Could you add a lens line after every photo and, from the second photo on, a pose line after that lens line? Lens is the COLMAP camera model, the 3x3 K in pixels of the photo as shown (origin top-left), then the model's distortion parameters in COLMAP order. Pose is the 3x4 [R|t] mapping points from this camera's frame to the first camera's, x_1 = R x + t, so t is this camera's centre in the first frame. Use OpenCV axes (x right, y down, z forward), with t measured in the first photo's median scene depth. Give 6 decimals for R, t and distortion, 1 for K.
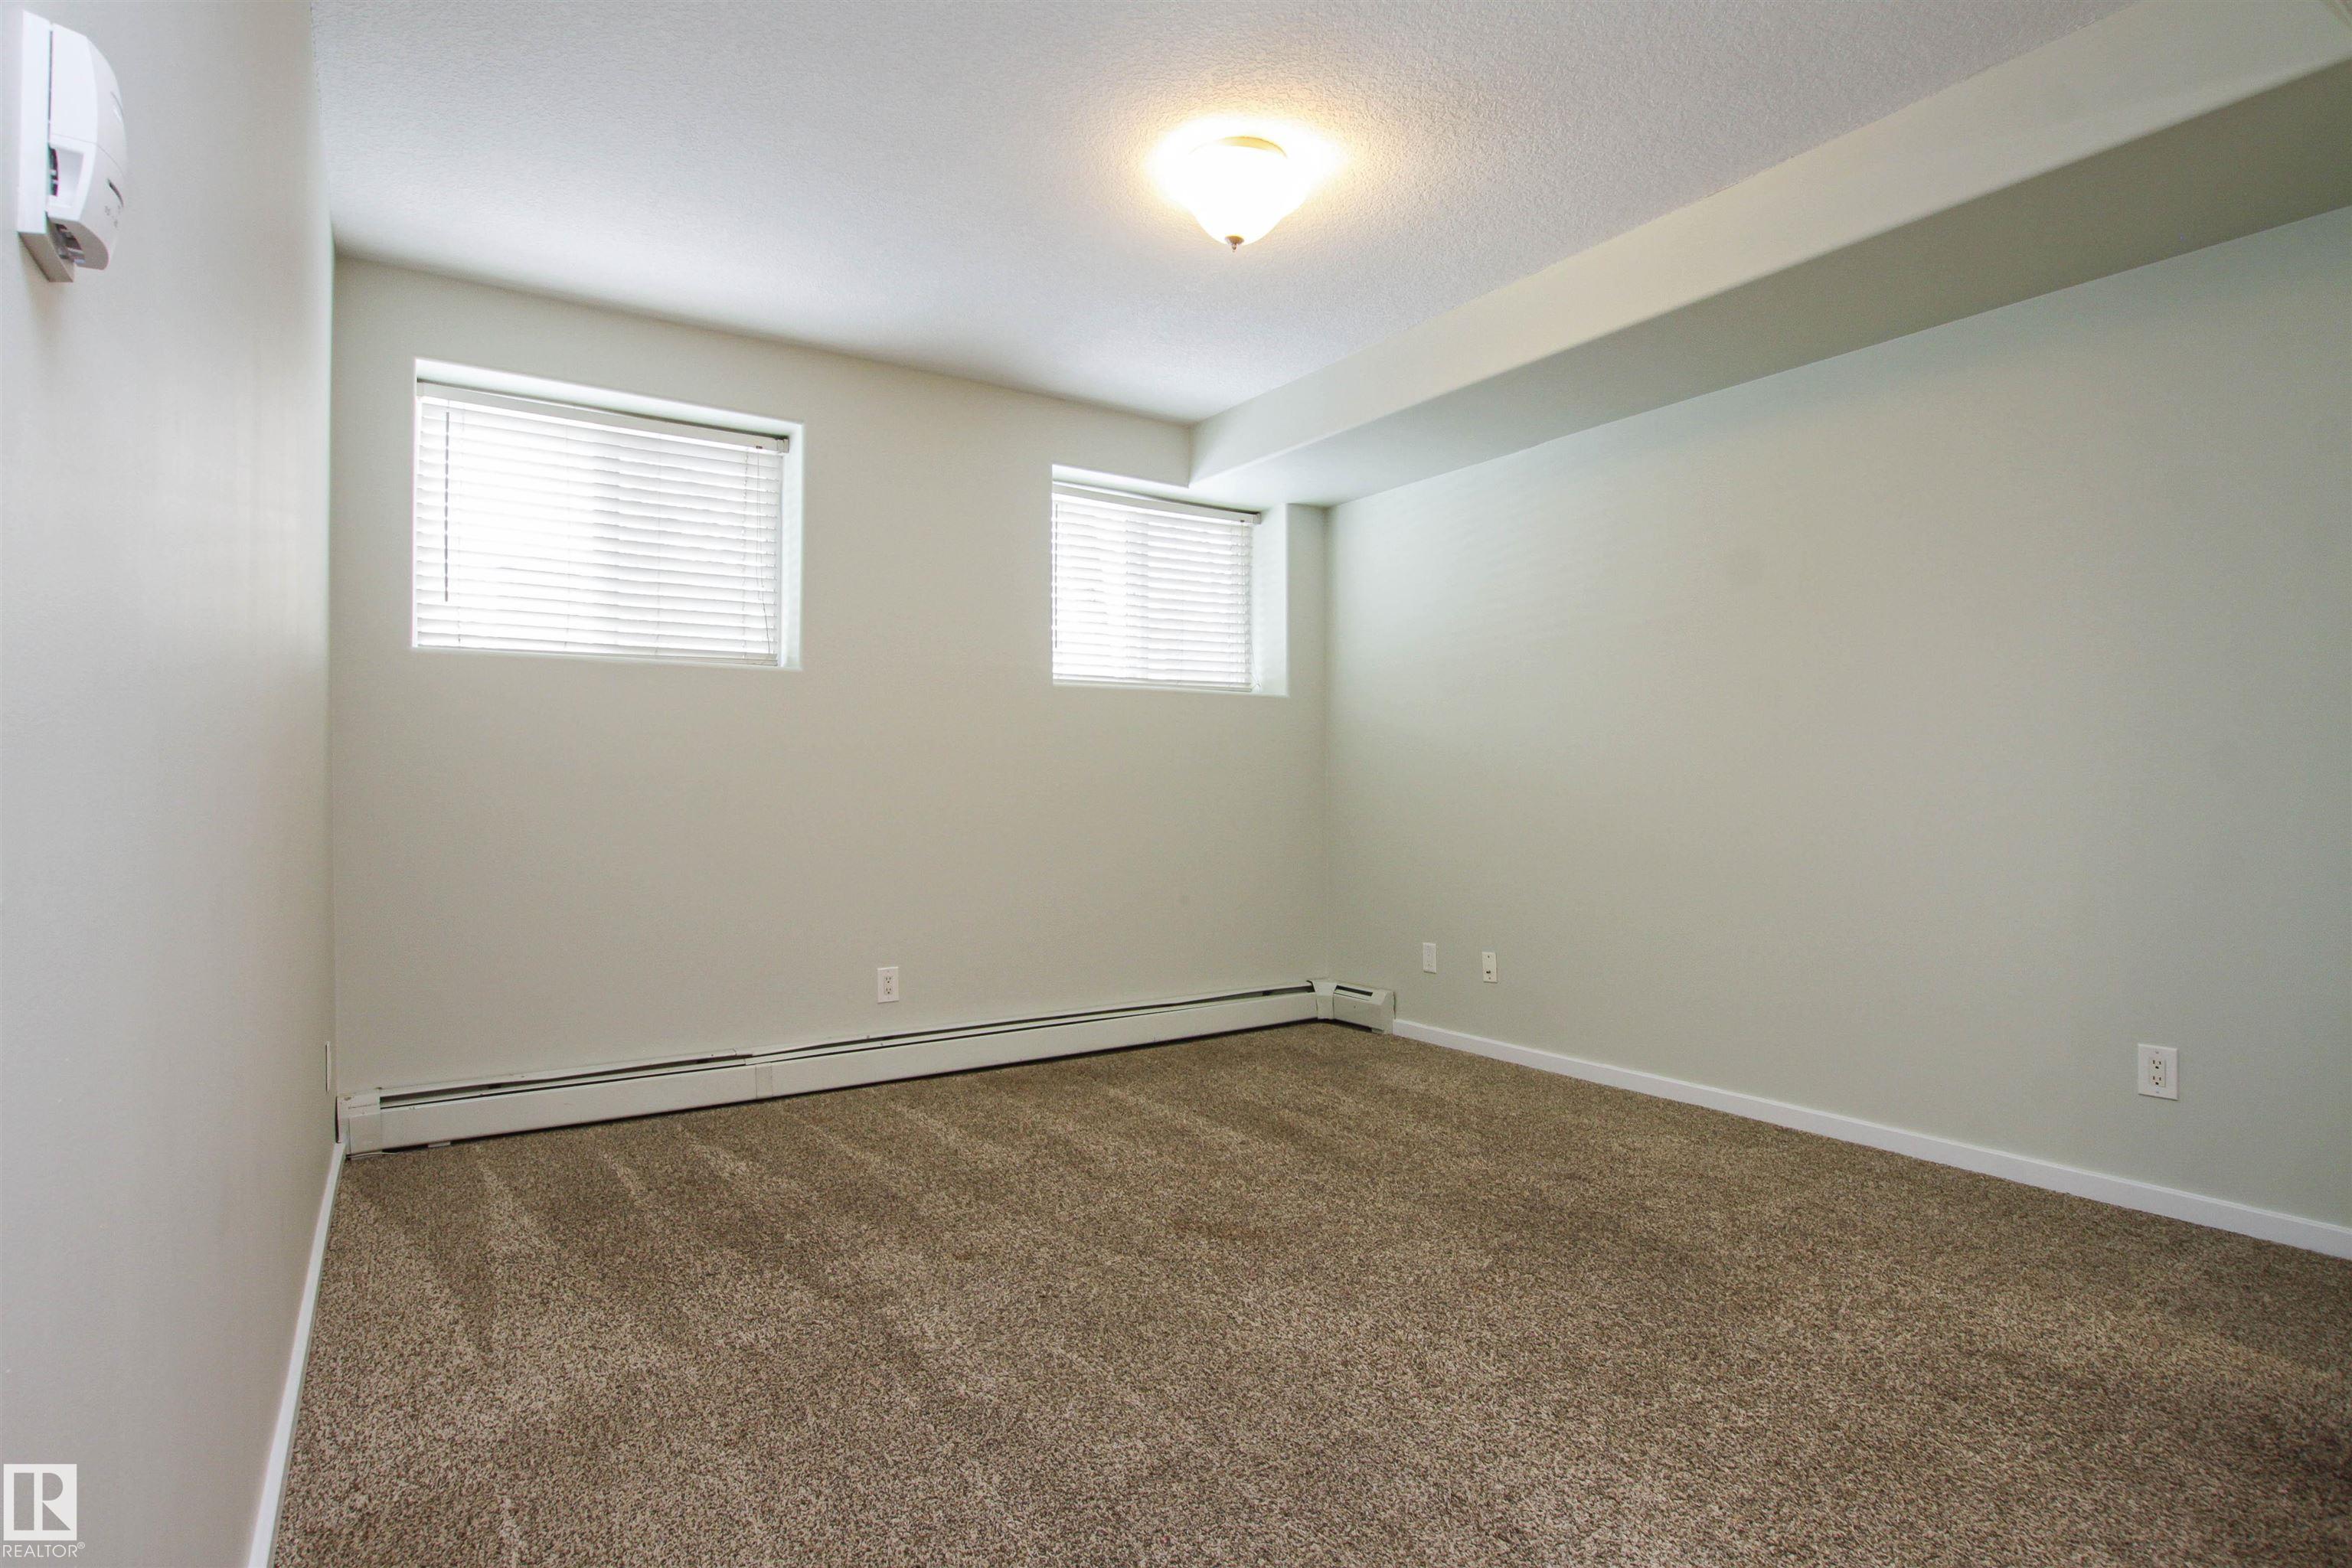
lens RADIAL K [[1162.3, 0, 1175.5], [0, 1162.3, 796.1], [0, 0, 1]] dist [-0.033310, 0.005603]
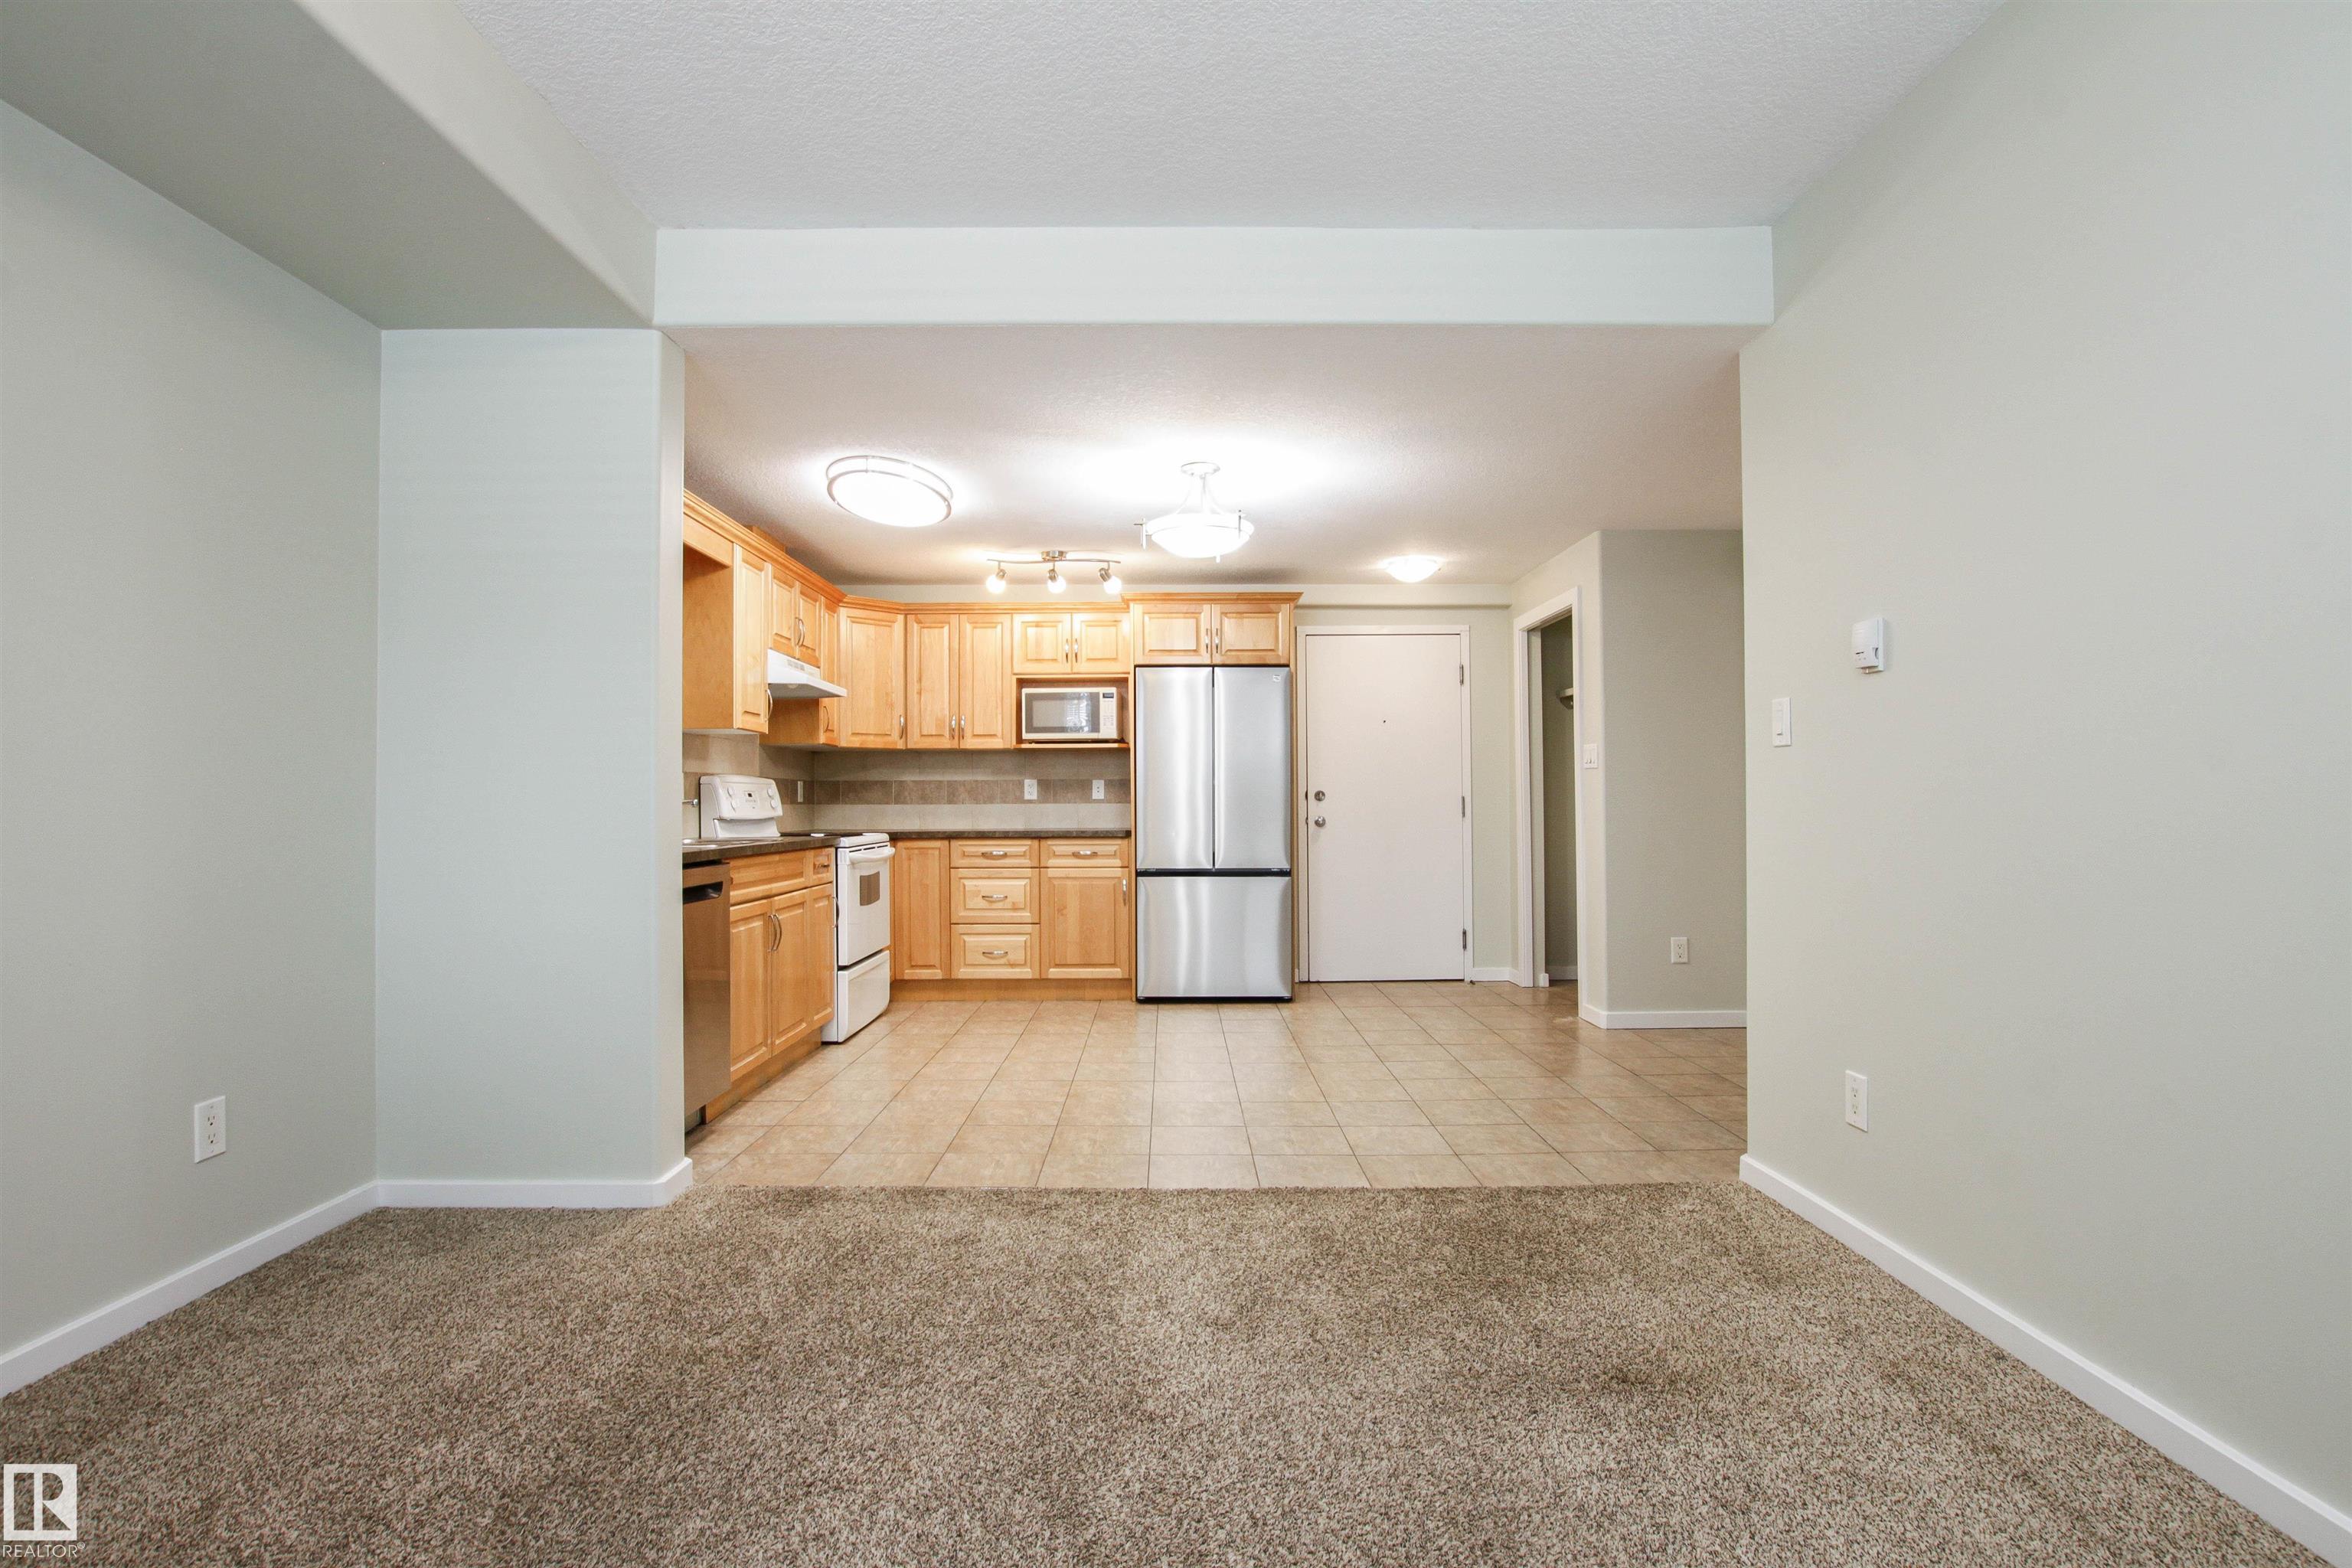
lens RADIAL K [[1162.3, 0, 1181.8], [0, 1162.3, 790.2], [0, 0, 1]] dist [-0.033310, 0.005603]
pose [[-0.837527, 0.011297, 0.546279, -0.195843], [0.009038, 0.999936, -0.006822, -0.007940], [-0.546321, -0.000776, -0.837575, 0.975624]]
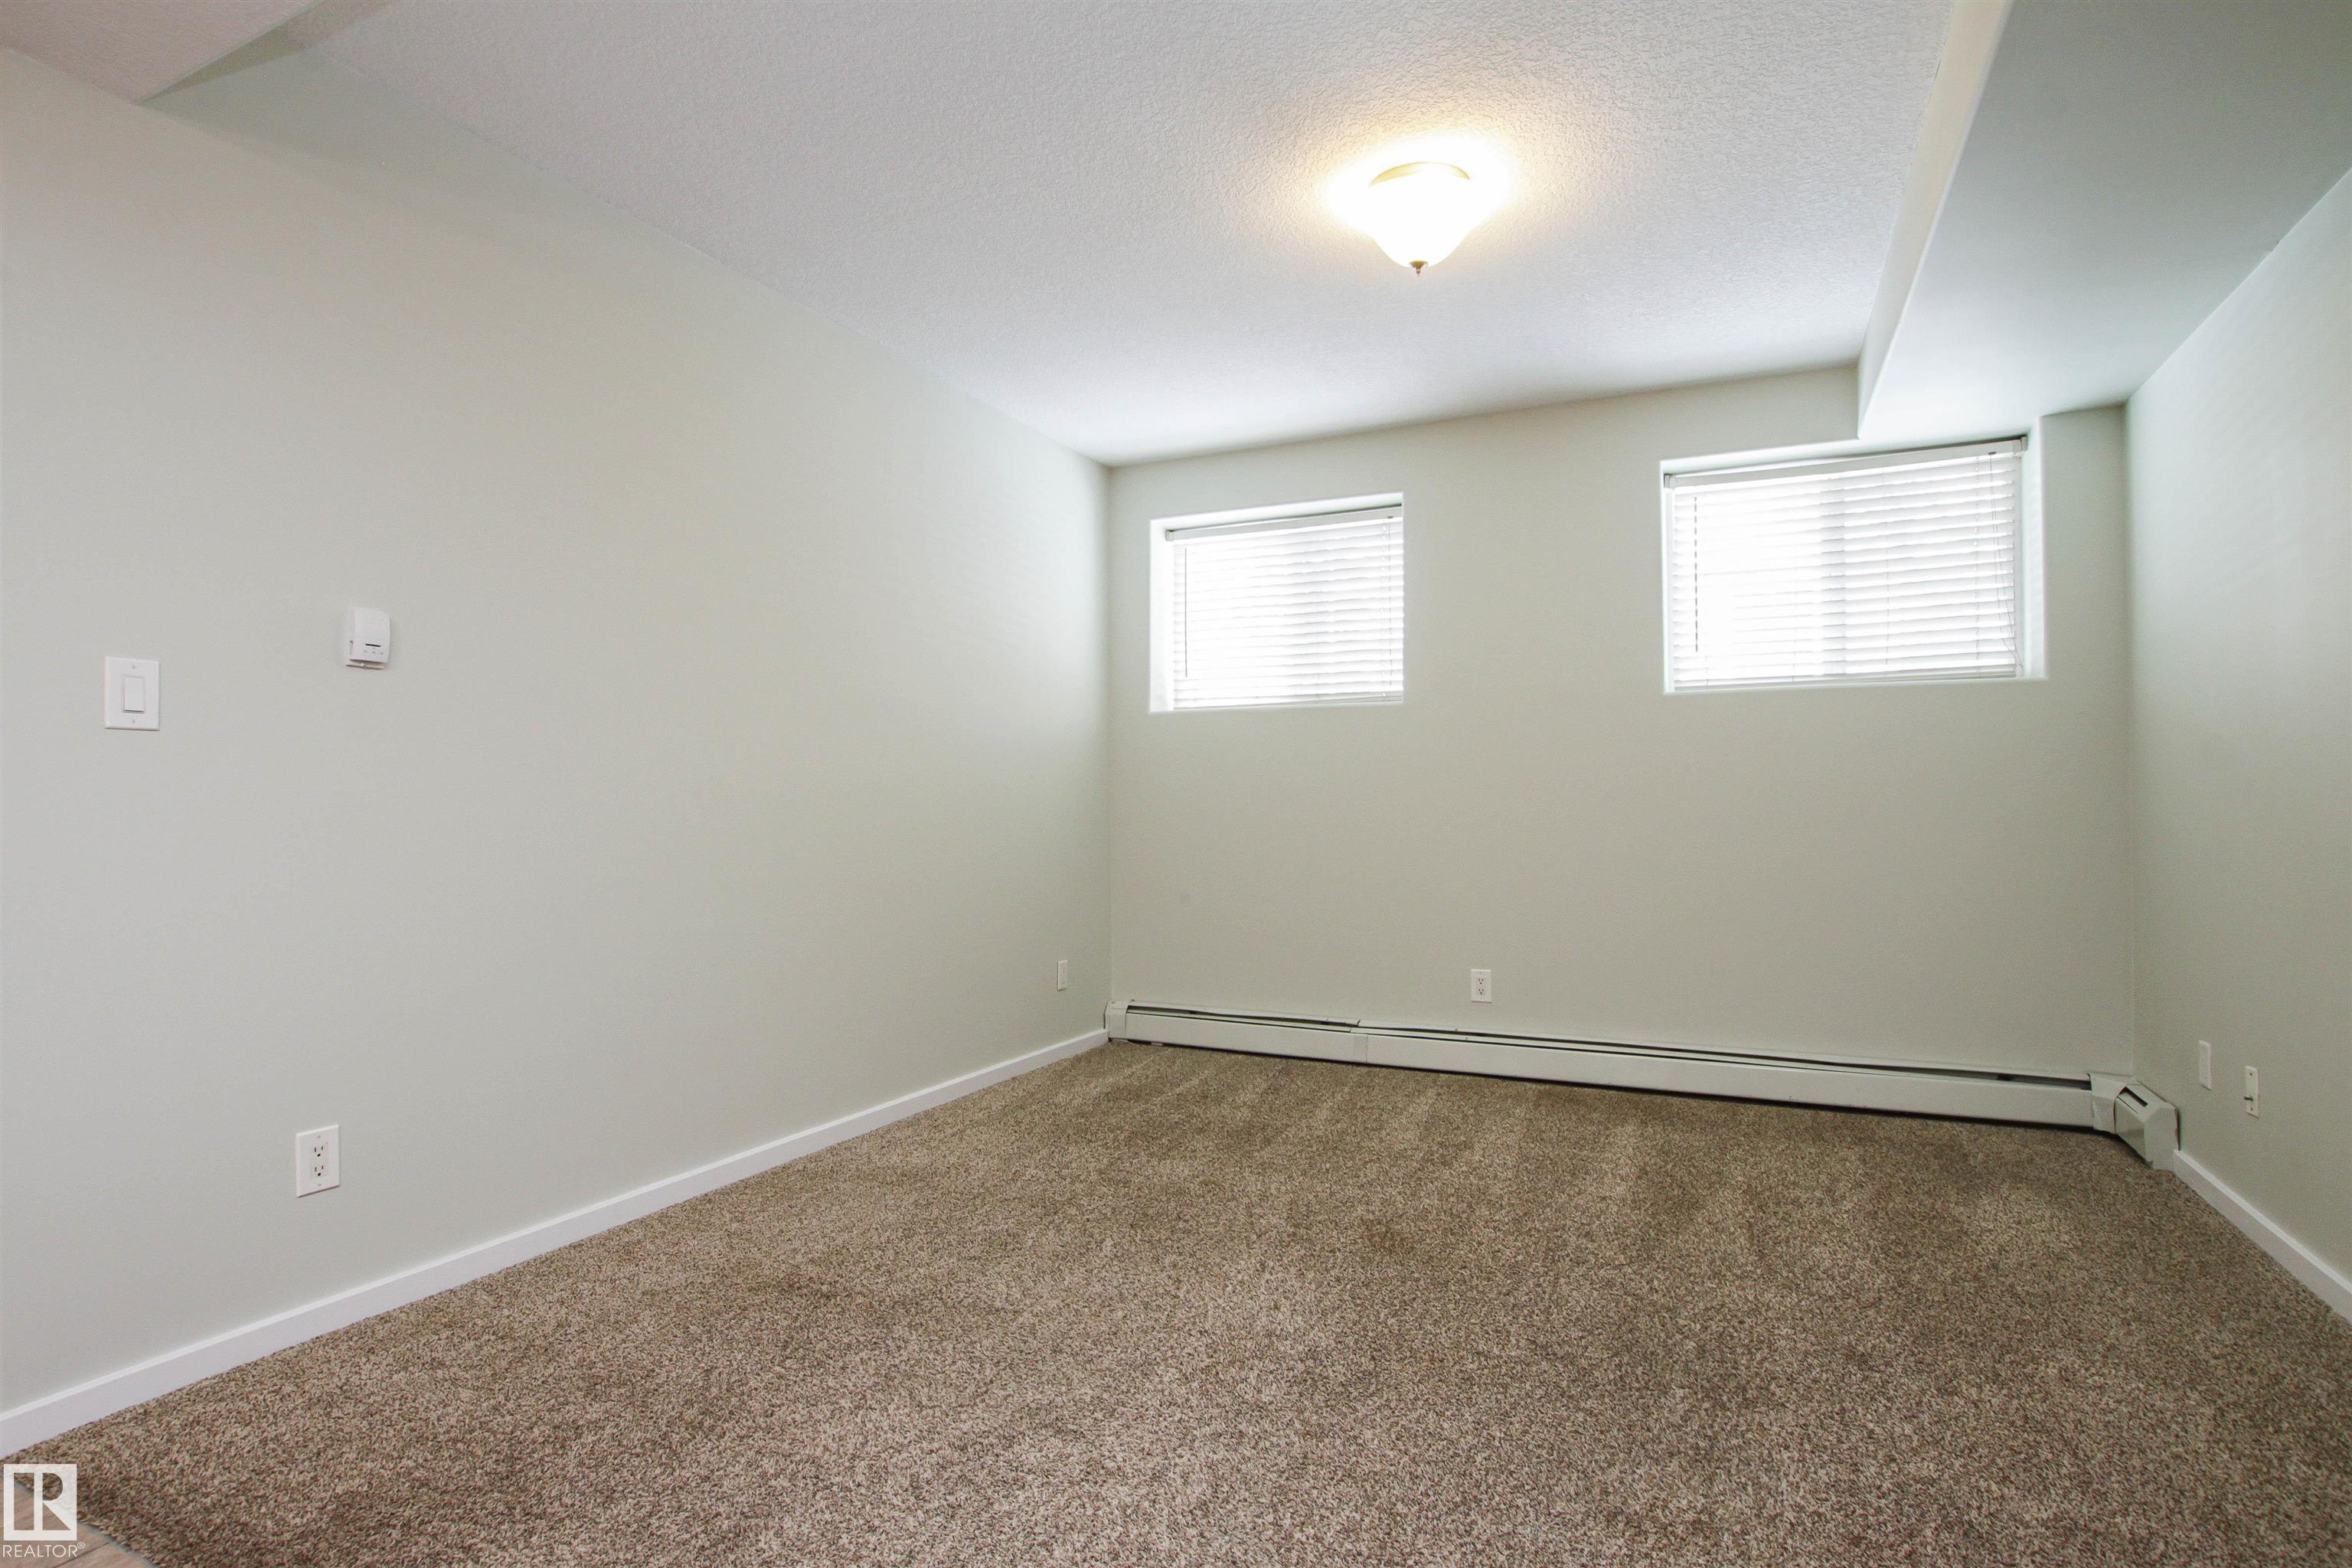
lens RADIAL K [[1162.3, 0, 1179.2], [0, 1162.3, 789.5], [0, 0, 1]] dist [-0.033310, 0.005603]
pose [[0.506172, -0.010208, -0.862372, 0.602435], [-0.002744, 0.999906, -0.013447, -0.005641], [0.862428, 0.009173, 0.506096, 0.230493]]
